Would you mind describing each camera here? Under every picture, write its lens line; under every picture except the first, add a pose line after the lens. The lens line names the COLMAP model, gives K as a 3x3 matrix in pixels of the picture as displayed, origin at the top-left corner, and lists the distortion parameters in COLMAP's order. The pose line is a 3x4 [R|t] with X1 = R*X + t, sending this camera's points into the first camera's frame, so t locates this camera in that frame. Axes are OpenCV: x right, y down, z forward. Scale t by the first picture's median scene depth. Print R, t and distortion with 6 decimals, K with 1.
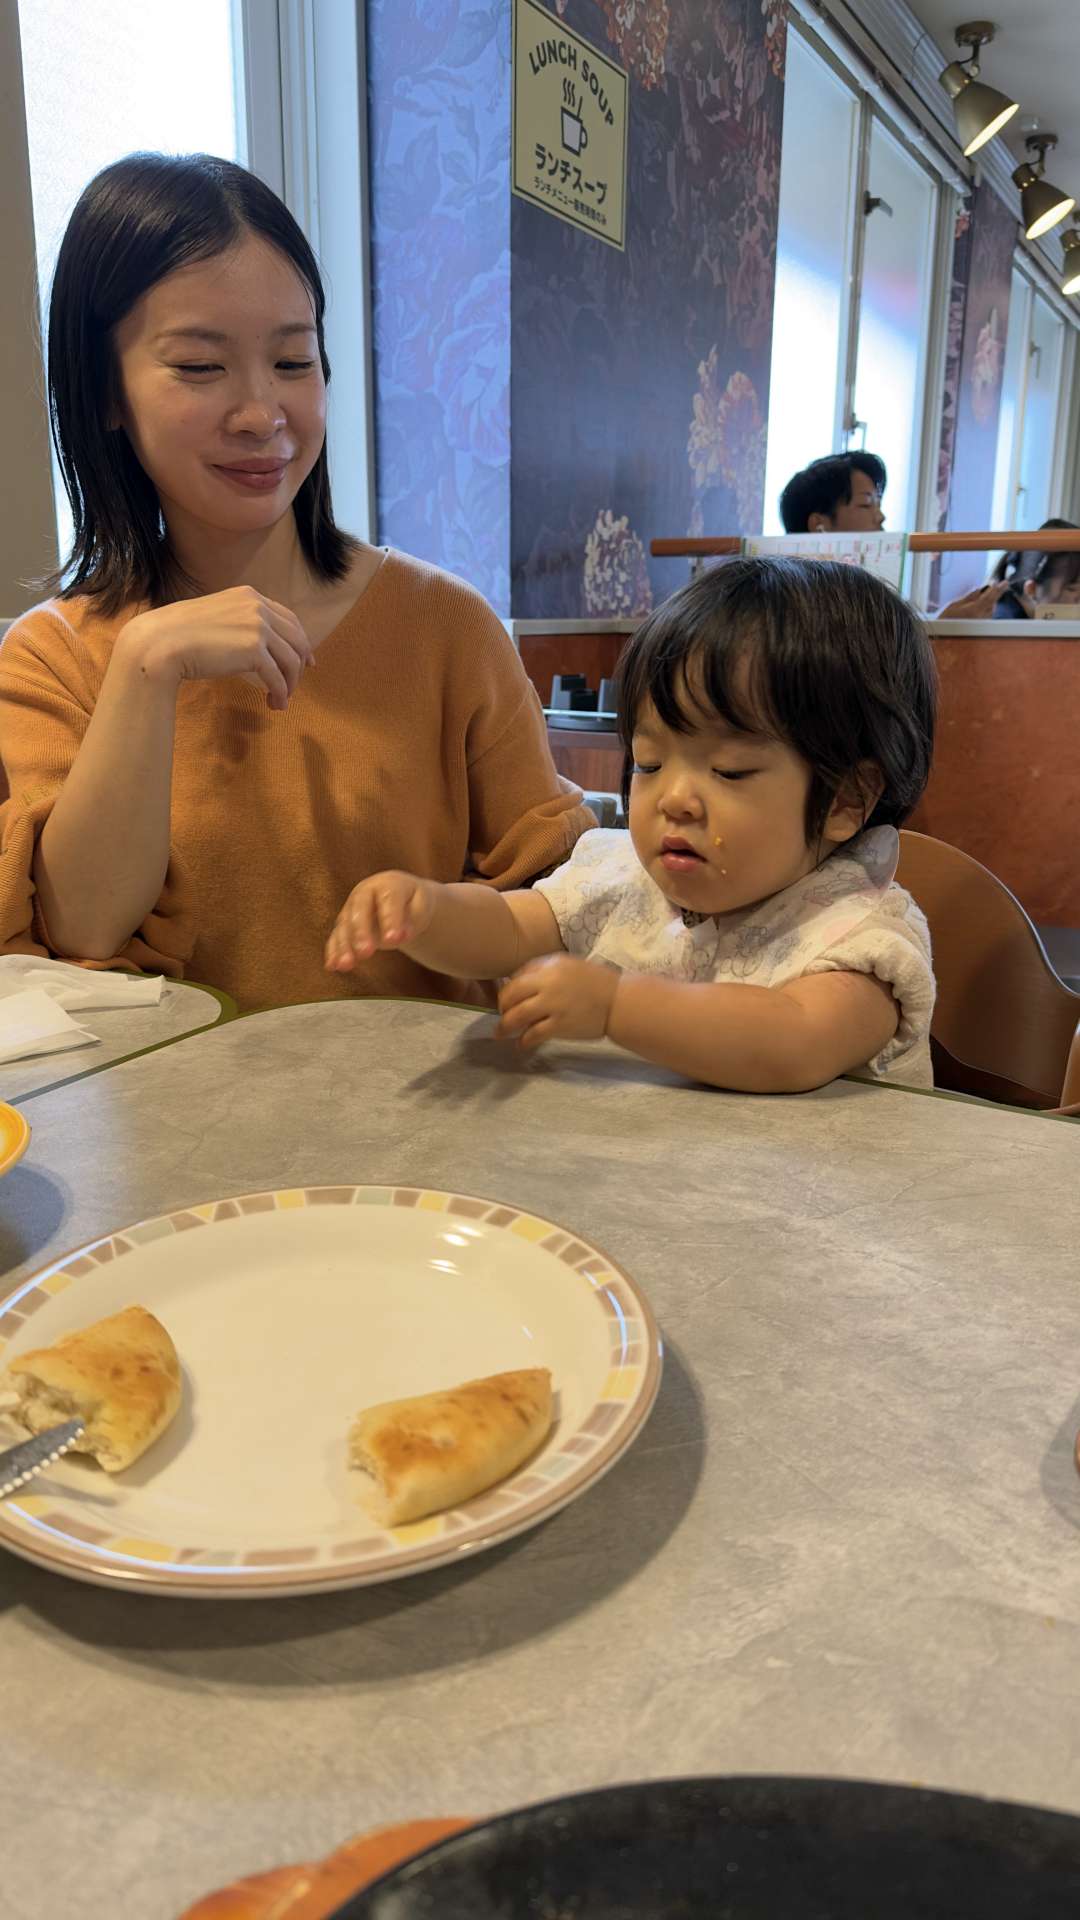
lens RADIAL K [[1353.1, 0, 545.0], [0, 1353.1, 968.7], [0, 0, 1]] dist [0.020095, -0.030409]
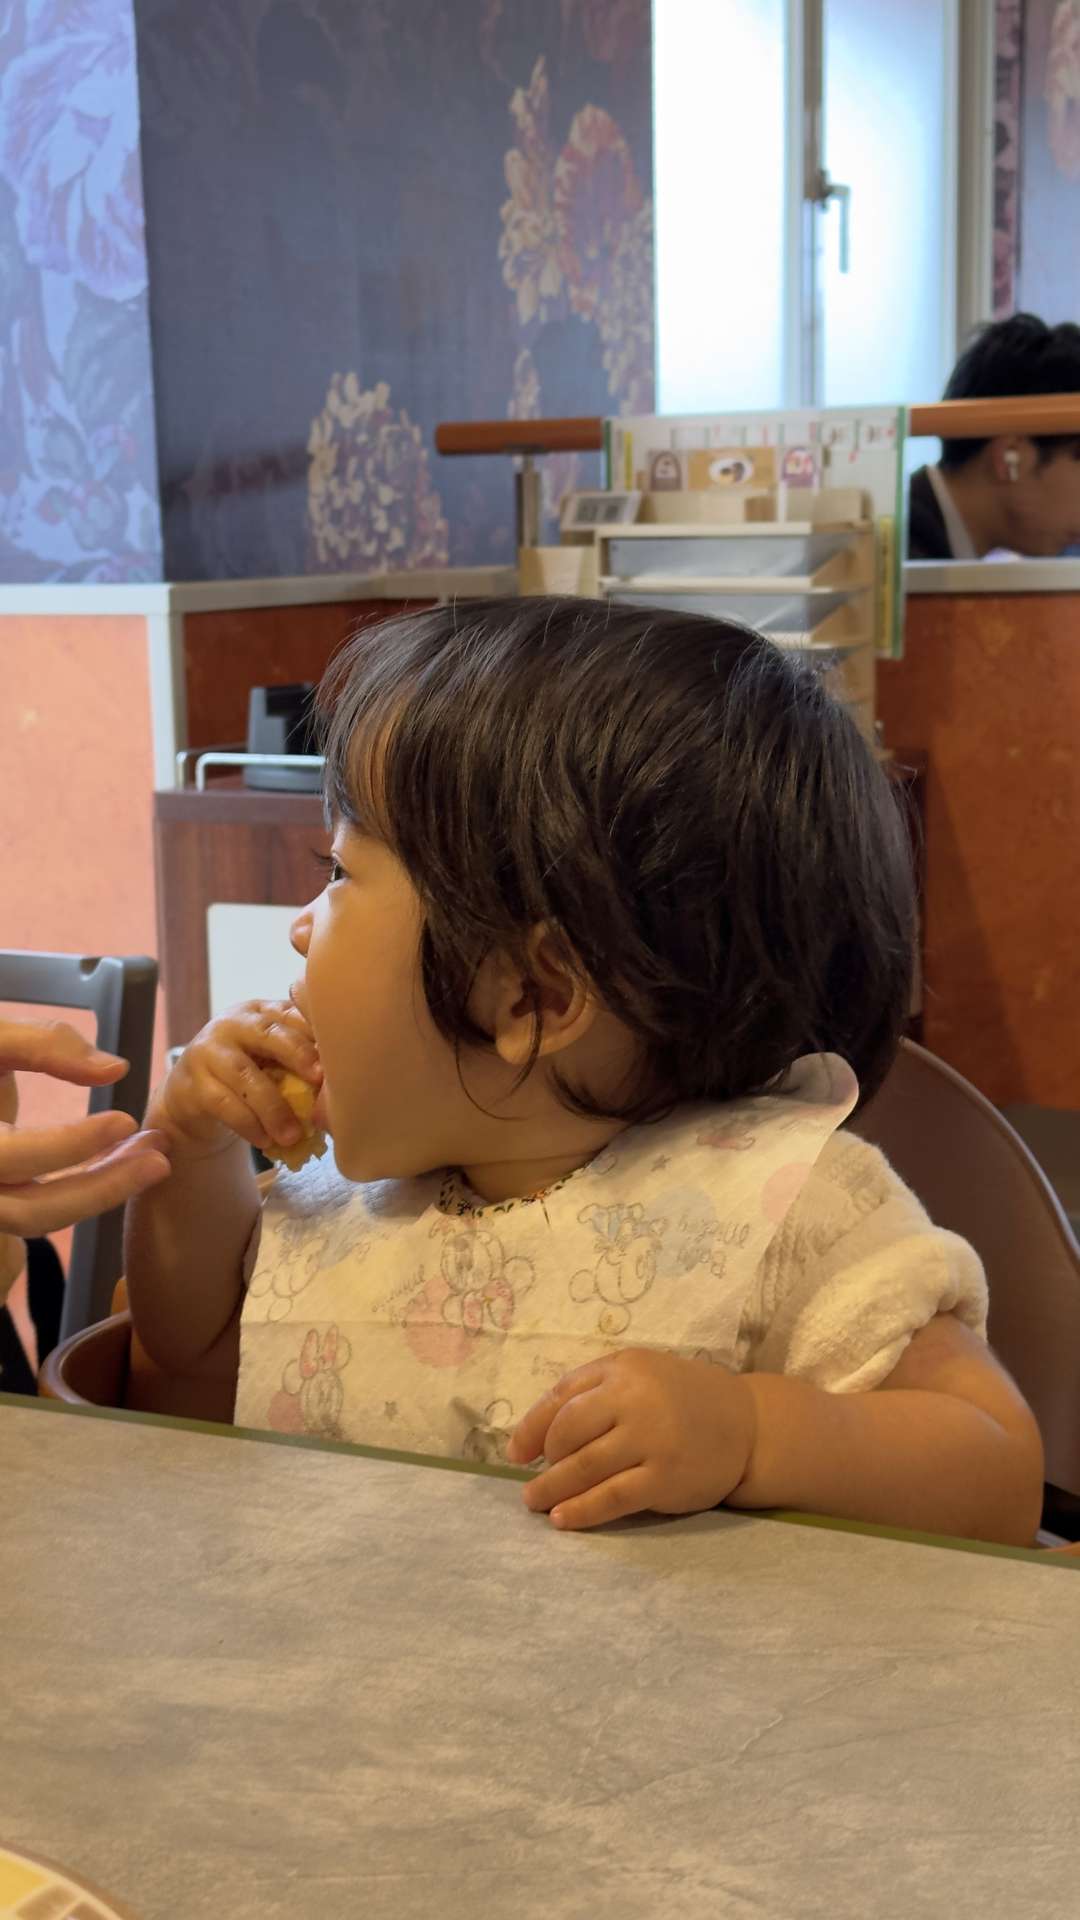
lens RADIAL K [[2690.7, 0, 531.7], [0, 2690.7, 957.2], [0, 0, 1]] dist [0.010450, 0.568354]
pose [[0.995669, -0.043860, 0.081975, 0.023059], [0.051810, 0.993884, -0.097522, -0.009191], [-0.077196, 0.101346, 0.991852, -0.017287]]
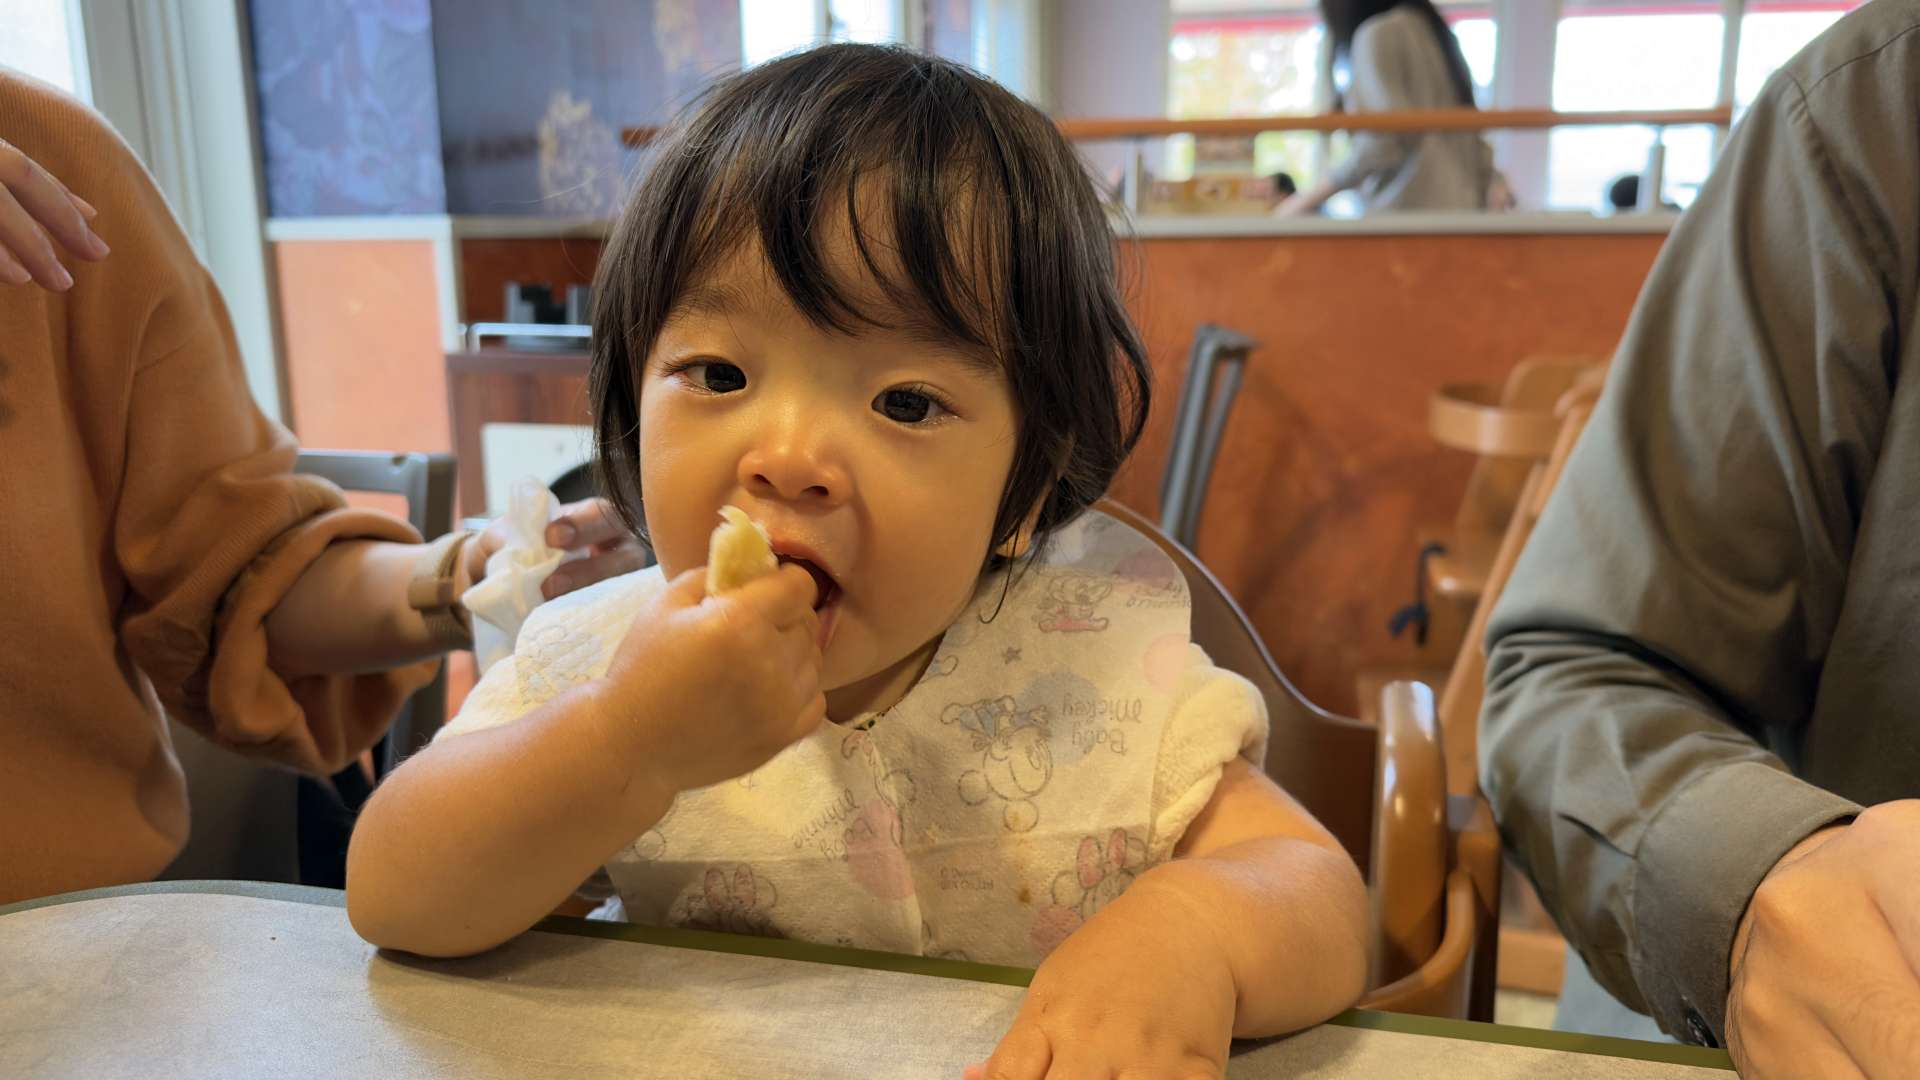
lens RADIAL K [[1386.1, 0, 957.4], [0, 1386.1, 516.6], [0, 0, 1]] dist [-0.021843, 0.009116]
pose [[0.955078, -0.075686, 0.286528, 0.015422], [0.092263, 0.994727, -0.044784, -0.019894], [-0.281627, 0.069209, 0.957025, 0.145051]]
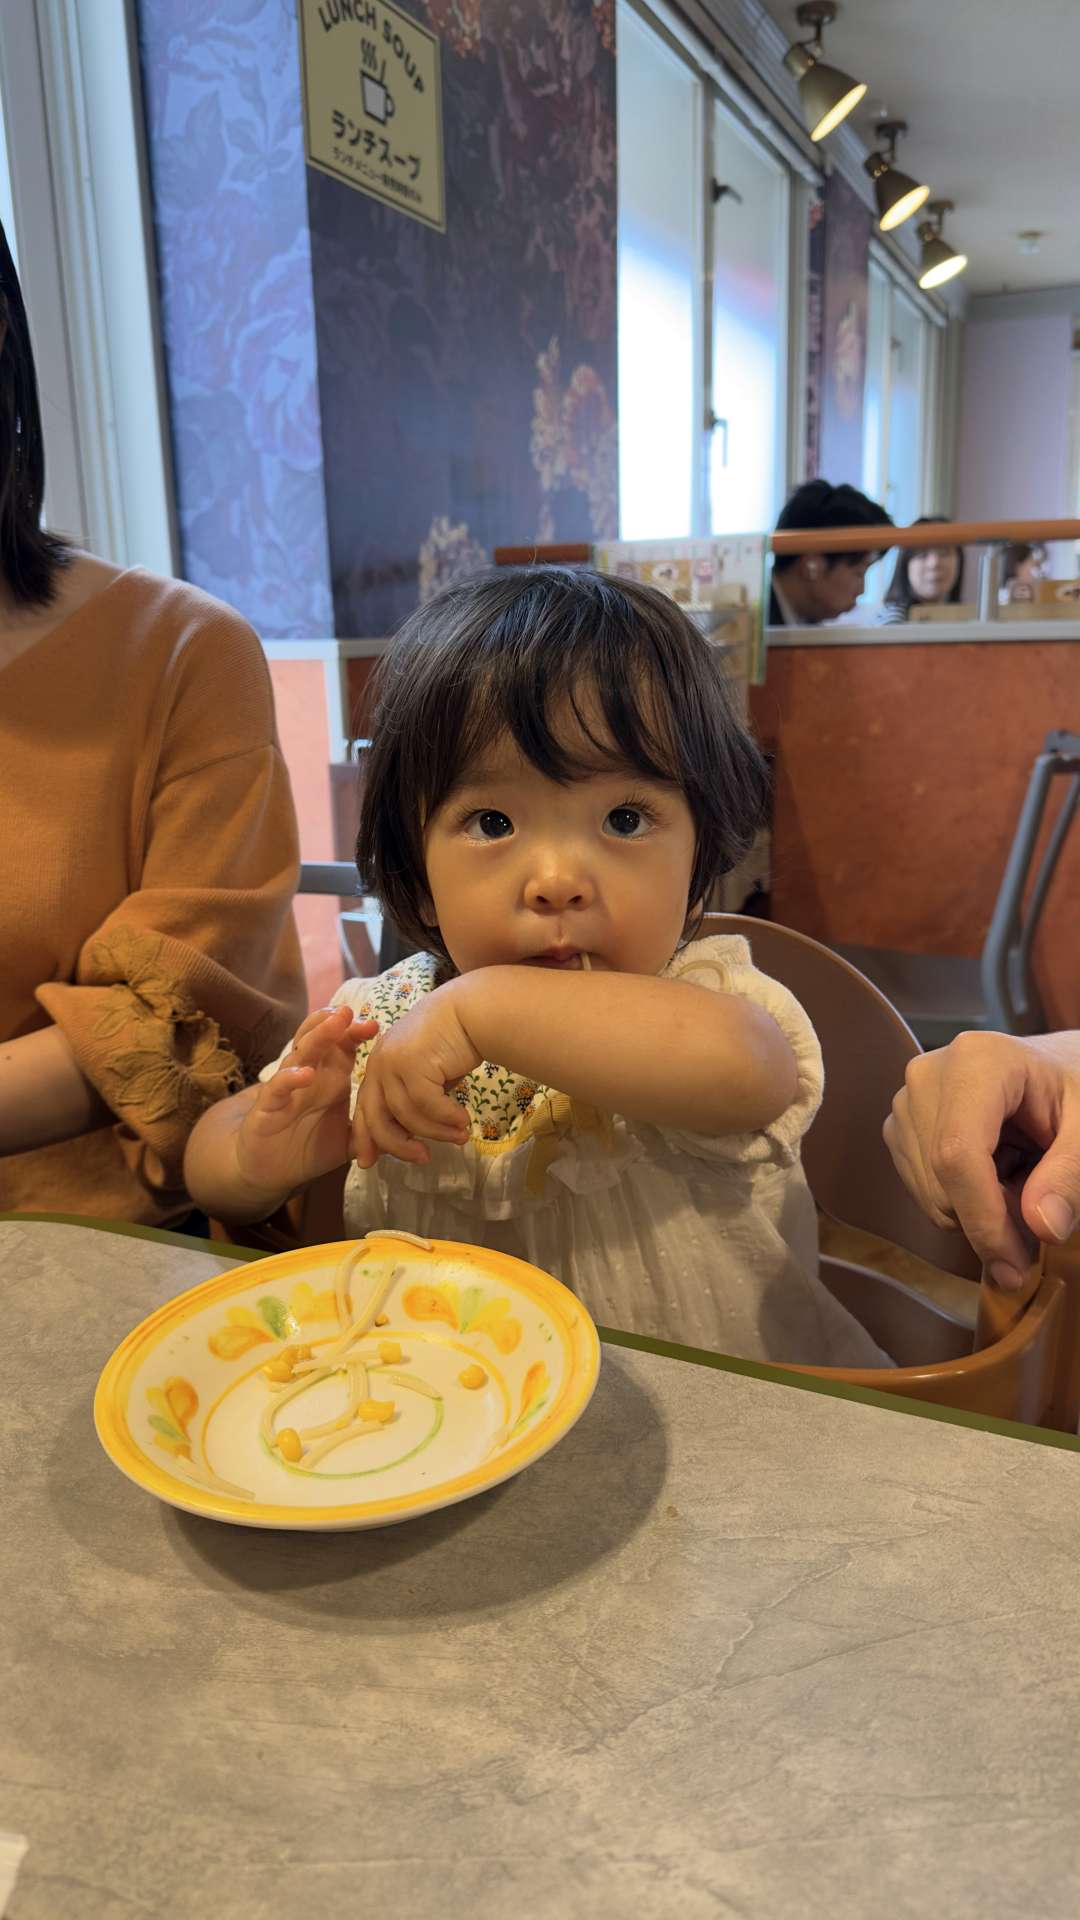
lens RADIAL K [[1367.4, 0, 543.0], [0, 1367.4, 964.4], [0, 0, 1]] dist [0.005920, -0.016949]
pose [[0.996224, -0.051152, 0.070151, 0.035650], [0.052006, 0.998593, -0.010409, -0.028967], [-0.069520, 0.014018, 0.997482, 0.095087]]
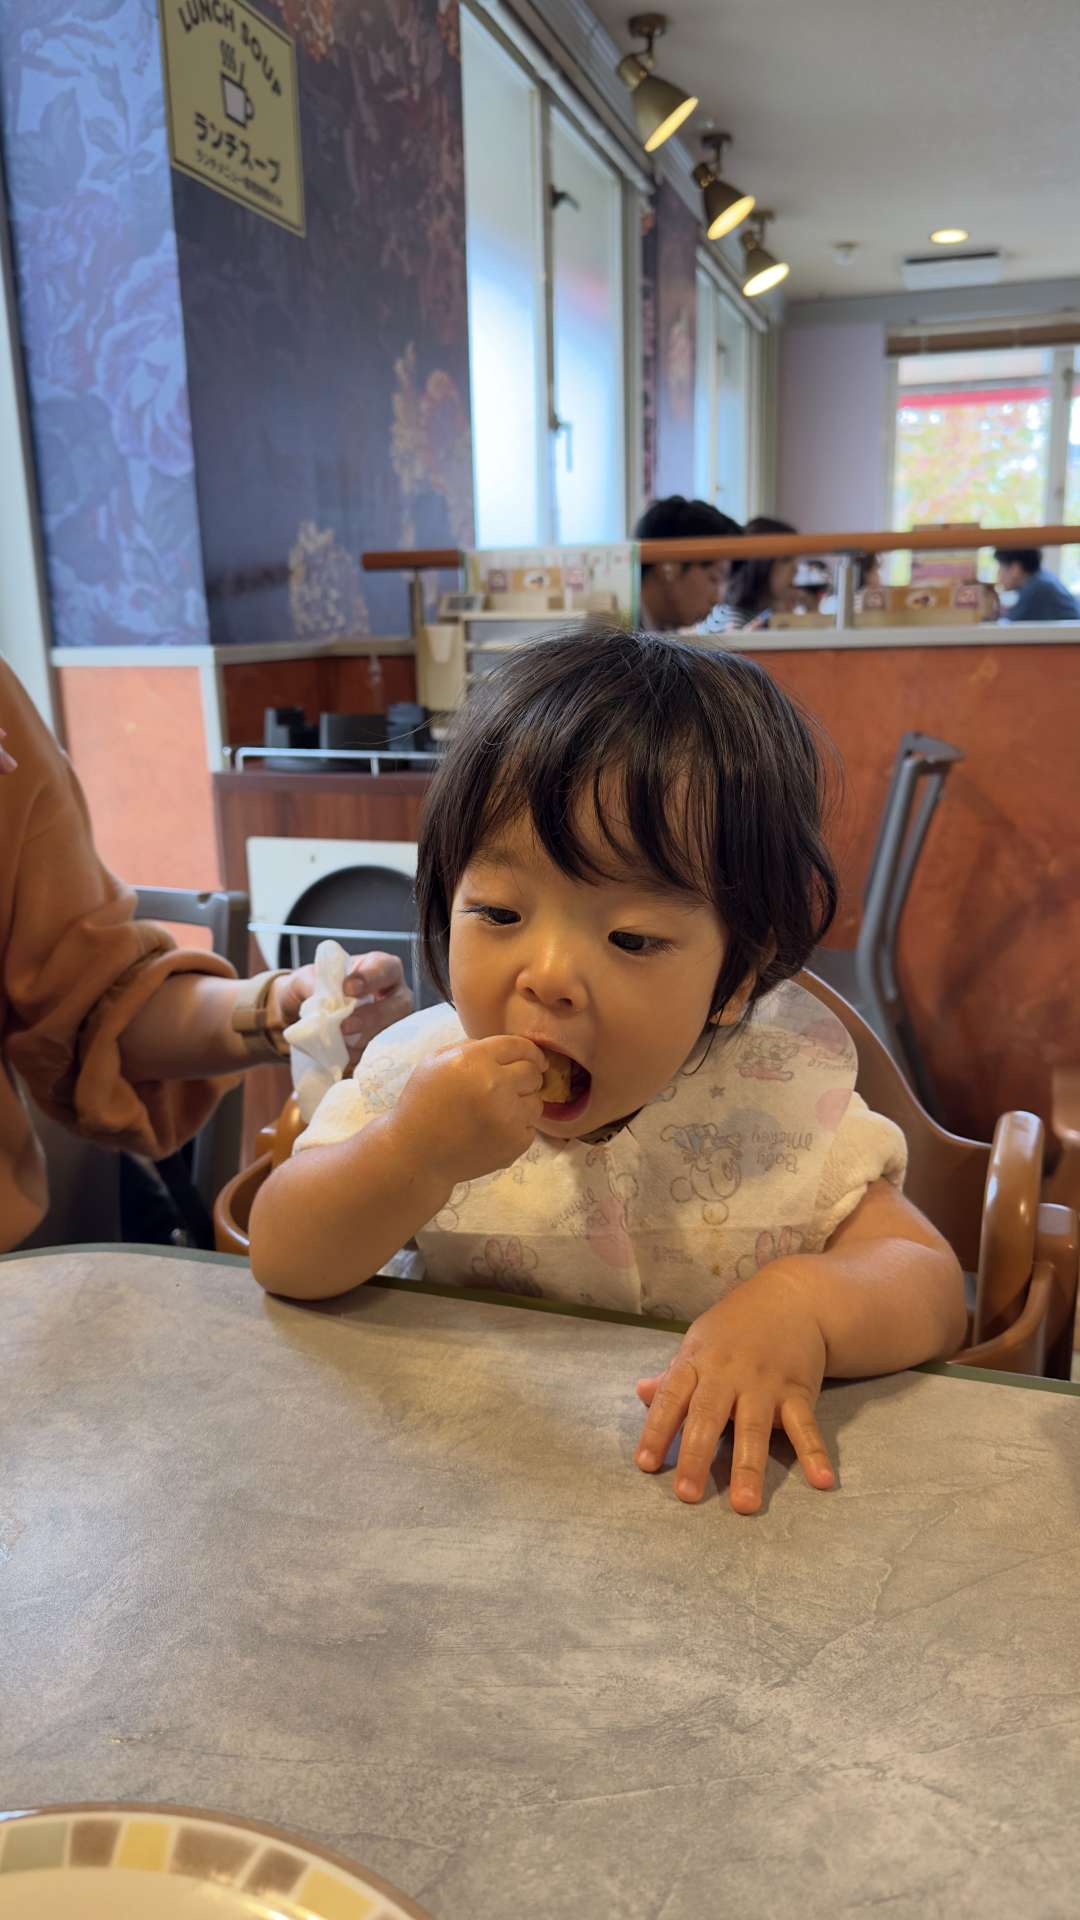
lens RADIAL K [[1373.9, 0, 539.3], [0, 1373.9, 972.0], [0, 0, 1]] dist [-0.004370, -0.007096]
pose [[0.978736, -0.081674, 0.188165, -0.000591], [0.082015, 0.996613, 0.005988, -0.035578], [-0.188017, 0.009571, 0.982119, 0.083451]]
